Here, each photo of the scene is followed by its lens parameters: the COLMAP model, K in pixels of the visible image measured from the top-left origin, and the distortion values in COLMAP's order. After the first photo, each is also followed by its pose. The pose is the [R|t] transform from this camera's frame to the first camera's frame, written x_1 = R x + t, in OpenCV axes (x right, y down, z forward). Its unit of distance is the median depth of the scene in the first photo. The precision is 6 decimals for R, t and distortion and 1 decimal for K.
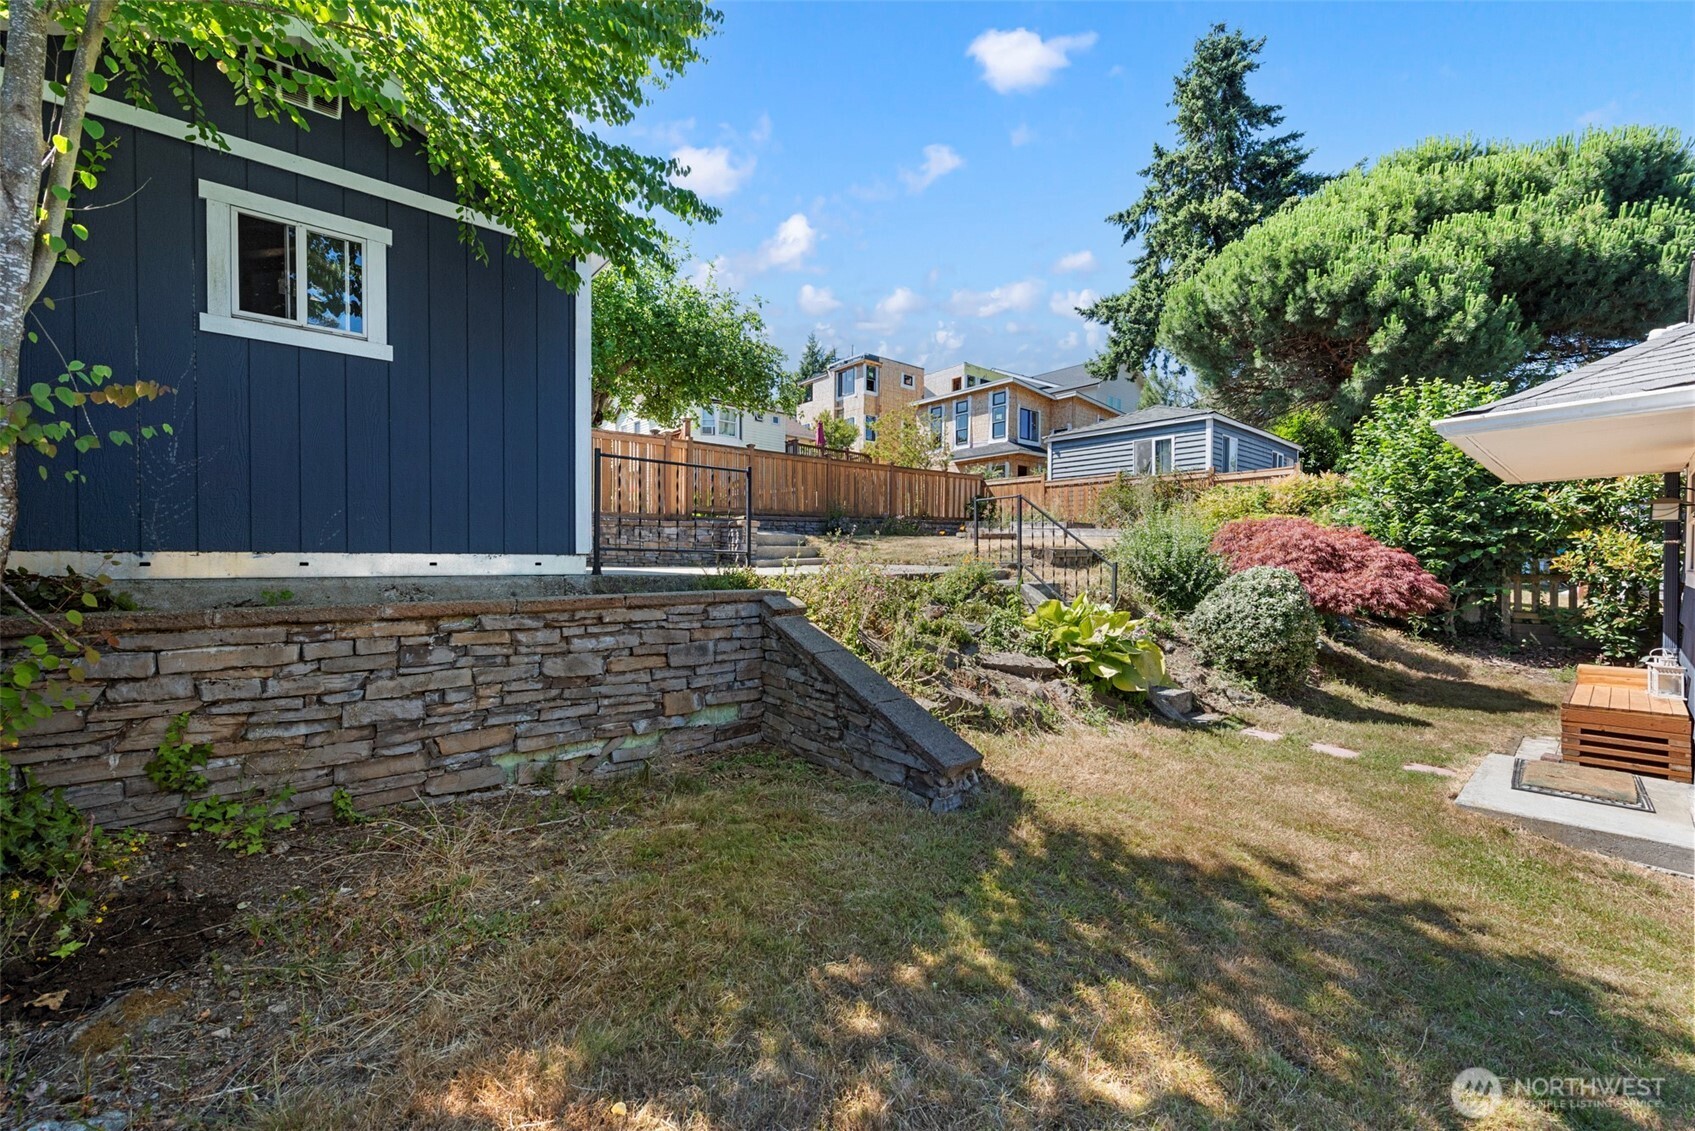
lens RADIAL K [[673.0, 0, 842.3], [0, 673.0, 570.8], [0, 0, 1]] dist [0.008882, -0.000700]
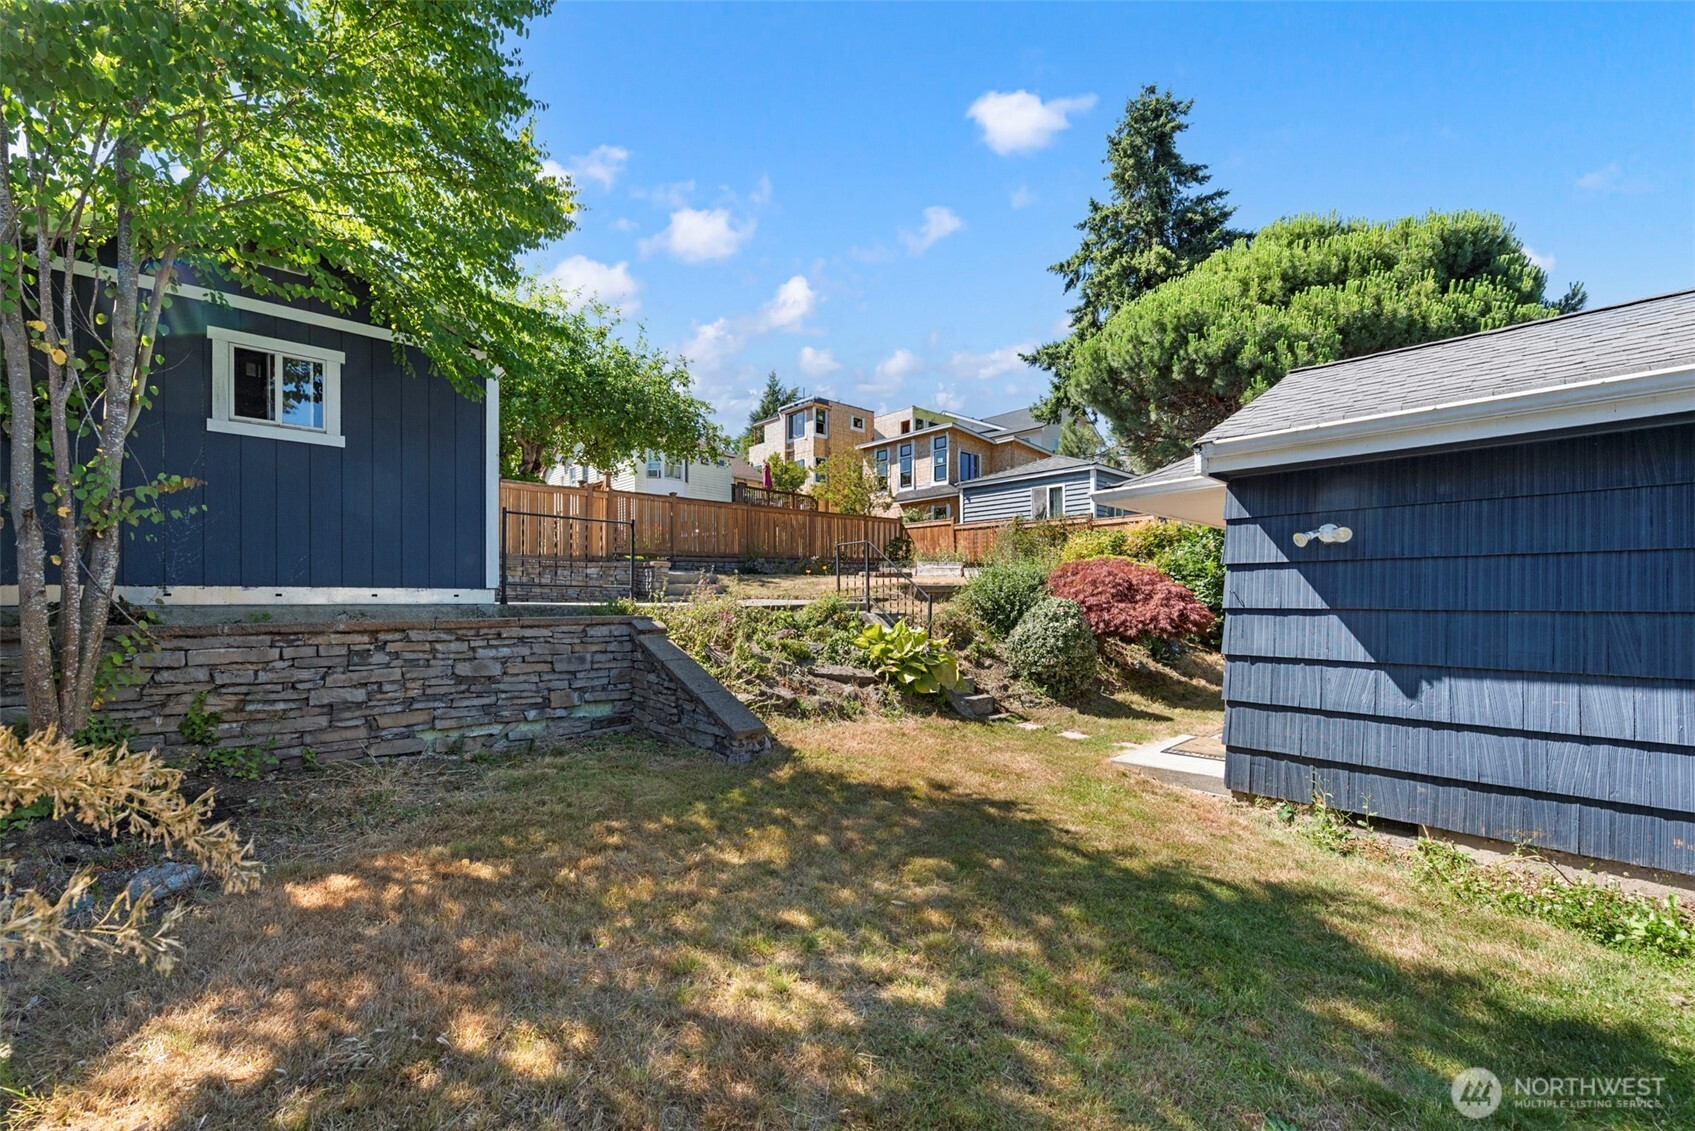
lens RADIAL K [[692.2, 0, 835.2], [0, 692.2, 601.5], [0, 0, 1]] dist [0.009882, -0.000227]
pose [[0.999385, -0.004956, 0.034723, 0.109692], [0.005494, 0.999866, -0.015415, 0.011697], [-0.034642, 0.015596, 0.999278, -0.173326]]
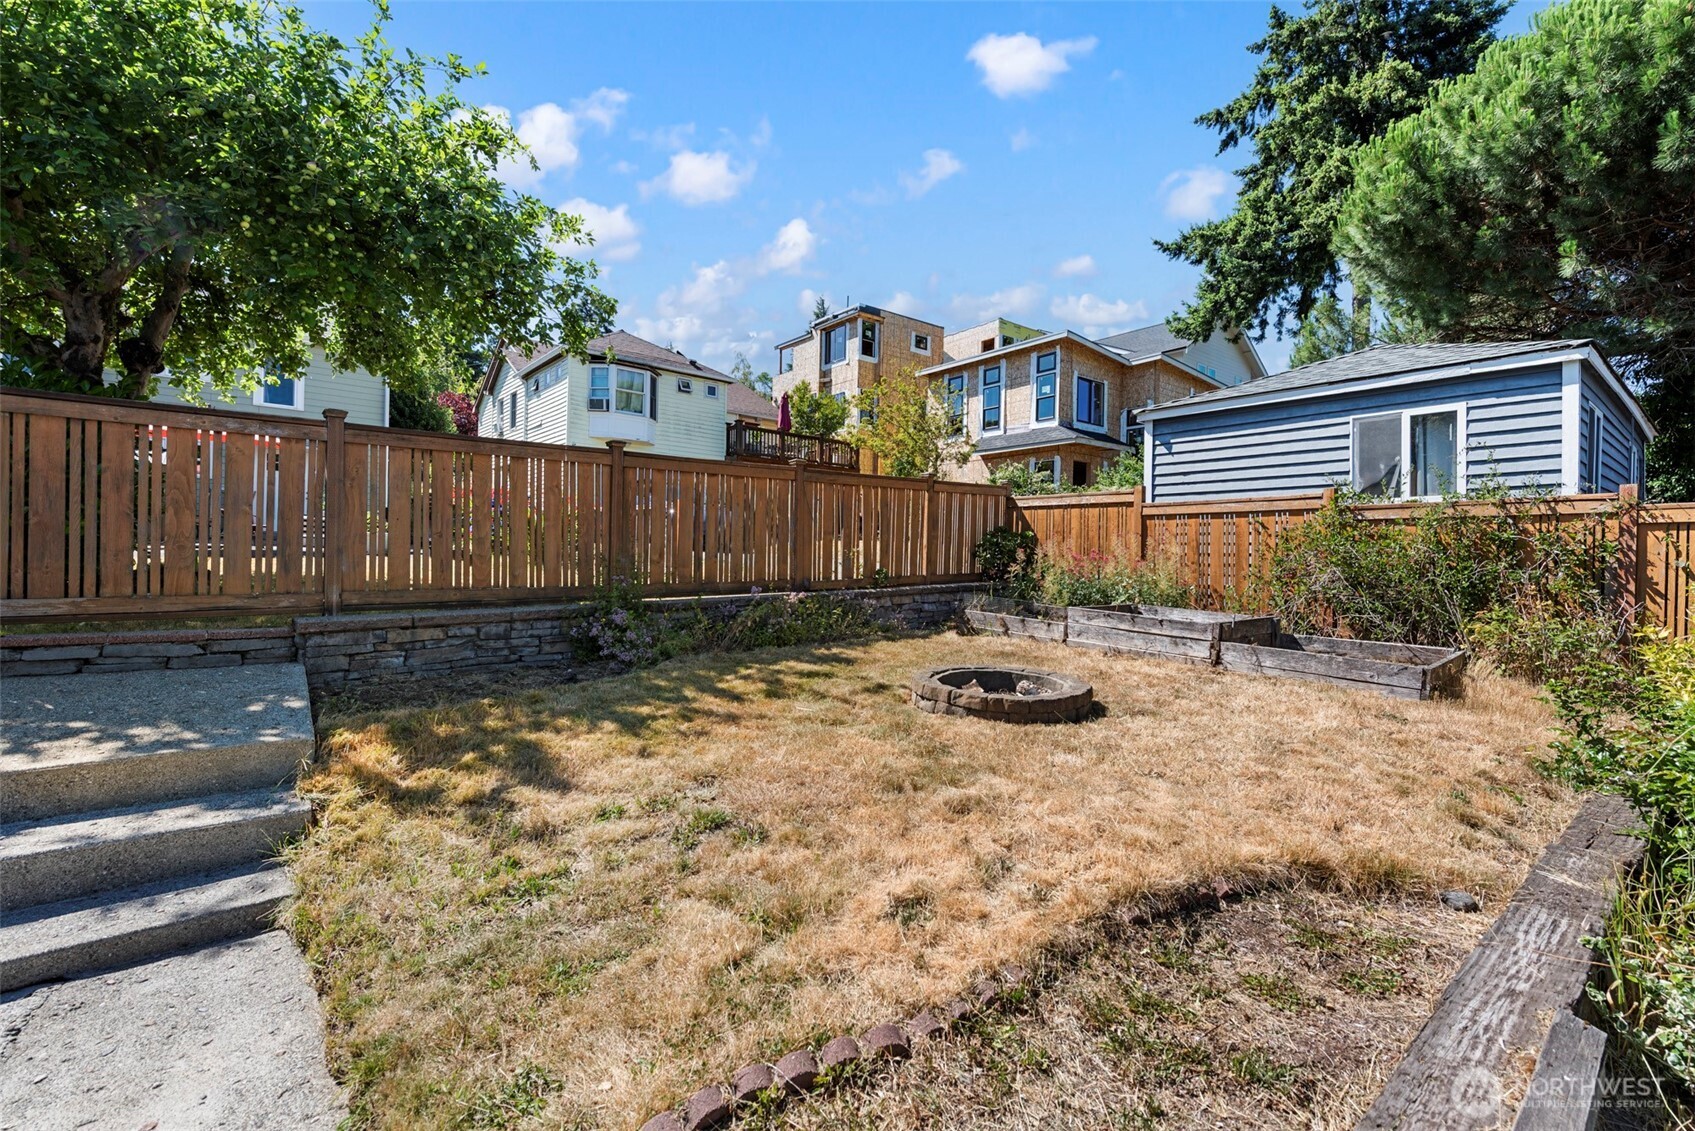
lens RADIAL K [[760.8, 0, 836.9], [0, 760.8, 562.8], [0, 0, 1]] dist [0.002392, 0.000245]
pose [[0.999163, 0.013062, -0.038765, 0.176487], [-0.013625, 0.999805, -0.014311, -0.129825], [0.038571, 0.014827, 0.999146, 0.741313]]
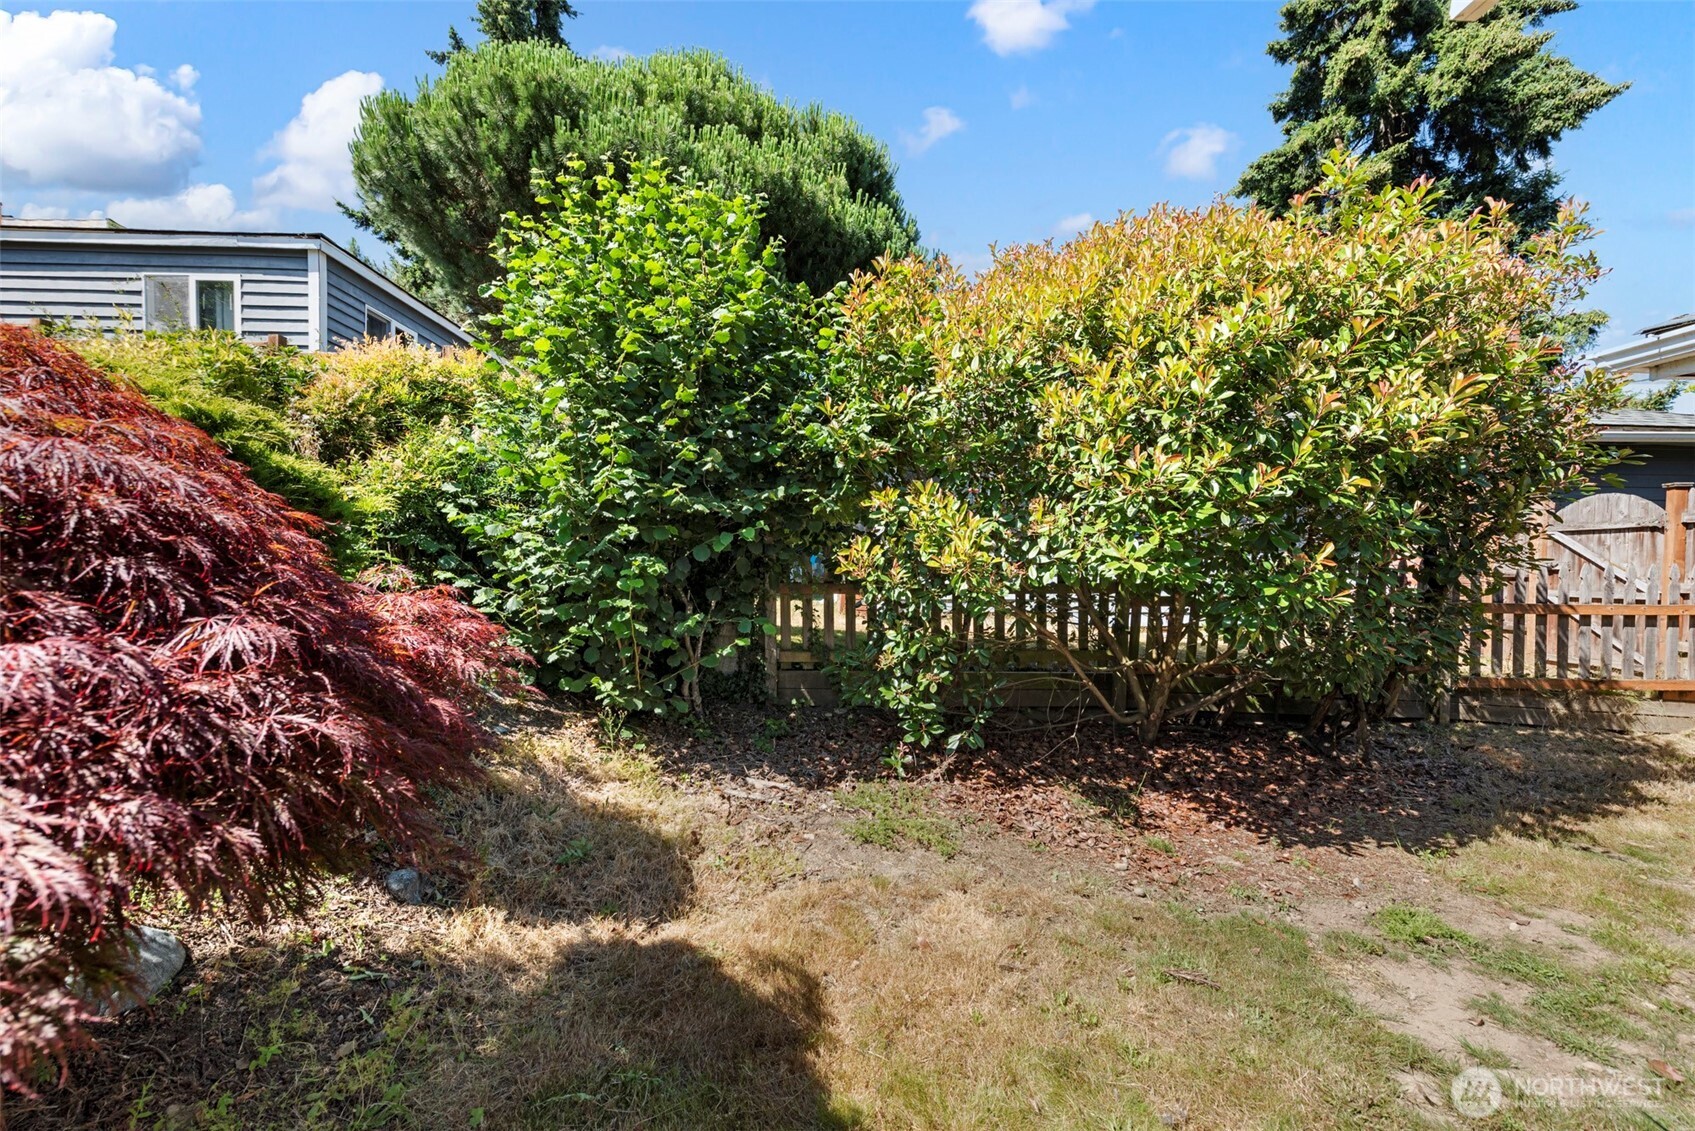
lens RADIAL K [[673.0, 0, 842.3], [0, 673.0, 570.8], [0, 0, 1]] dist [0.008882, -0.000700]
pose [[0.646510, -0.002621, 0.762901, 0.588085], [0.007551, 0.999967, -0.002964, -0.003062], [-0.762868, 0.007677, 0.646508, 0.590773]]
